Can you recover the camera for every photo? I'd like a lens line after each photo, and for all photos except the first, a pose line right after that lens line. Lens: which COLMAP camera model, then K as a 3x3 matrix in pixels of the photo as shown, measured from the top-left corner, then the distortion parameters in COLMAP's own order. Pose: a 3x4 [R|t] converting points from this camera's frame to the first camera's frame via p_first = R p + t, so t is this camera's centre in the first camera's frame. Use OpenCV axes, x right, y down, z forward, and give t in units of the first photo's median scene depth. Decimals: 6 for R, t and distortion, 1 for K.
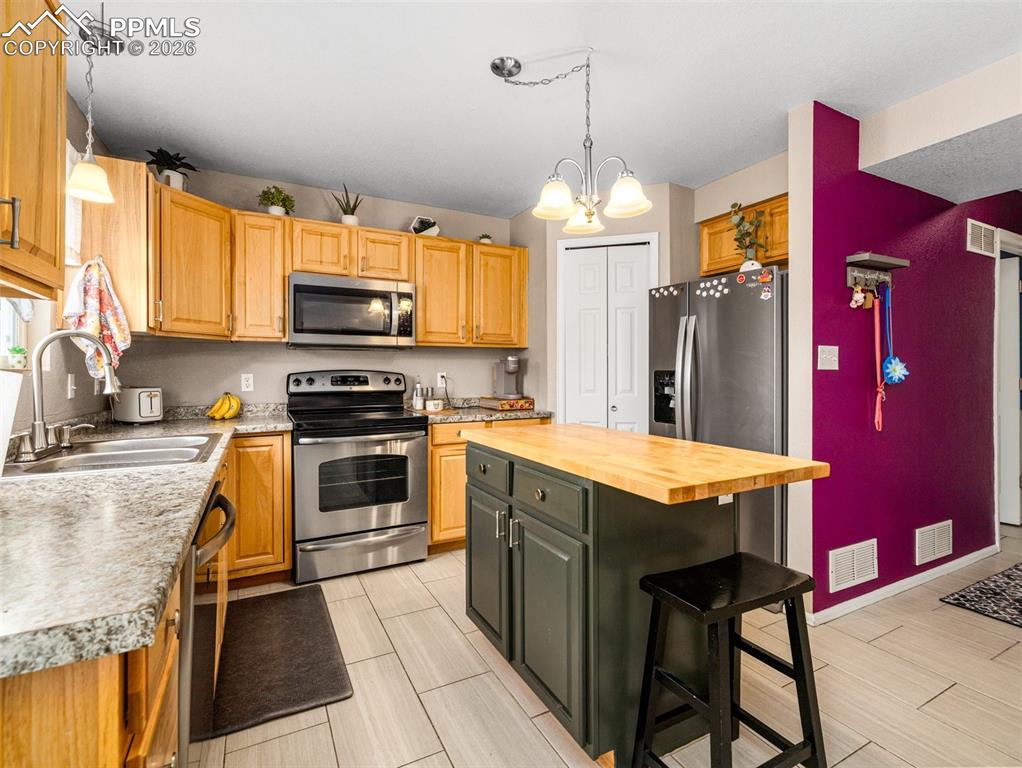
lens RADIAL K [[490.4, 0, 520.5], [0, 490.4, 370.5], [0, 0, 1]] dist [-0.002419, -0.000710]
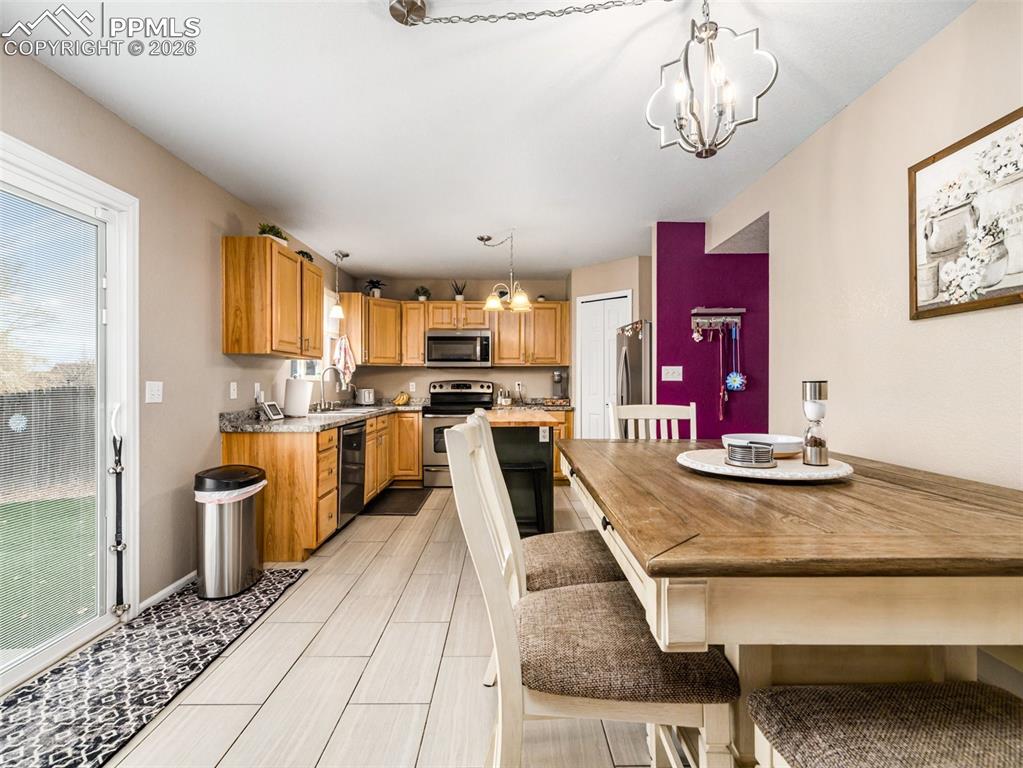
lens RADIAL K [[490.9, 0, 512.8], [0, 490.9, 380.4], [0, 0, 1]] dist [-0.002419, -0.000710]
pose [[0.886903, 0.000441, -0.461956, 0.722739], [0.000331, 0.999999, 0.001591, -0.004724], [0.461956, -0.001564, 0.886901, -0.562097]]
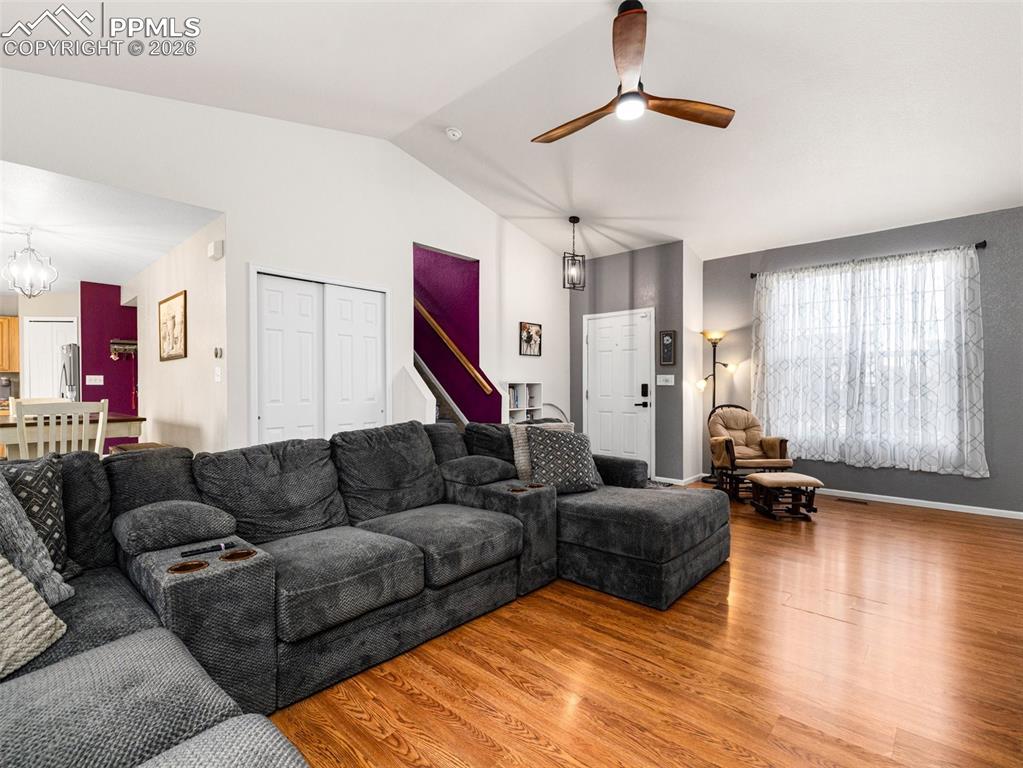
lens RADIAL K [[490.9, 0, 515.4], [0, 490.9, 382.2], [0, 0, 1]] dist [-0.002419, -0.000710]
pose [[0.938352, 0.001029, 0.345679, 1.418835], [-0.000700, 0.999999, -0.001075, -0.011496], [-0.345680, 0.000767, 0.938352, -1.691143]]
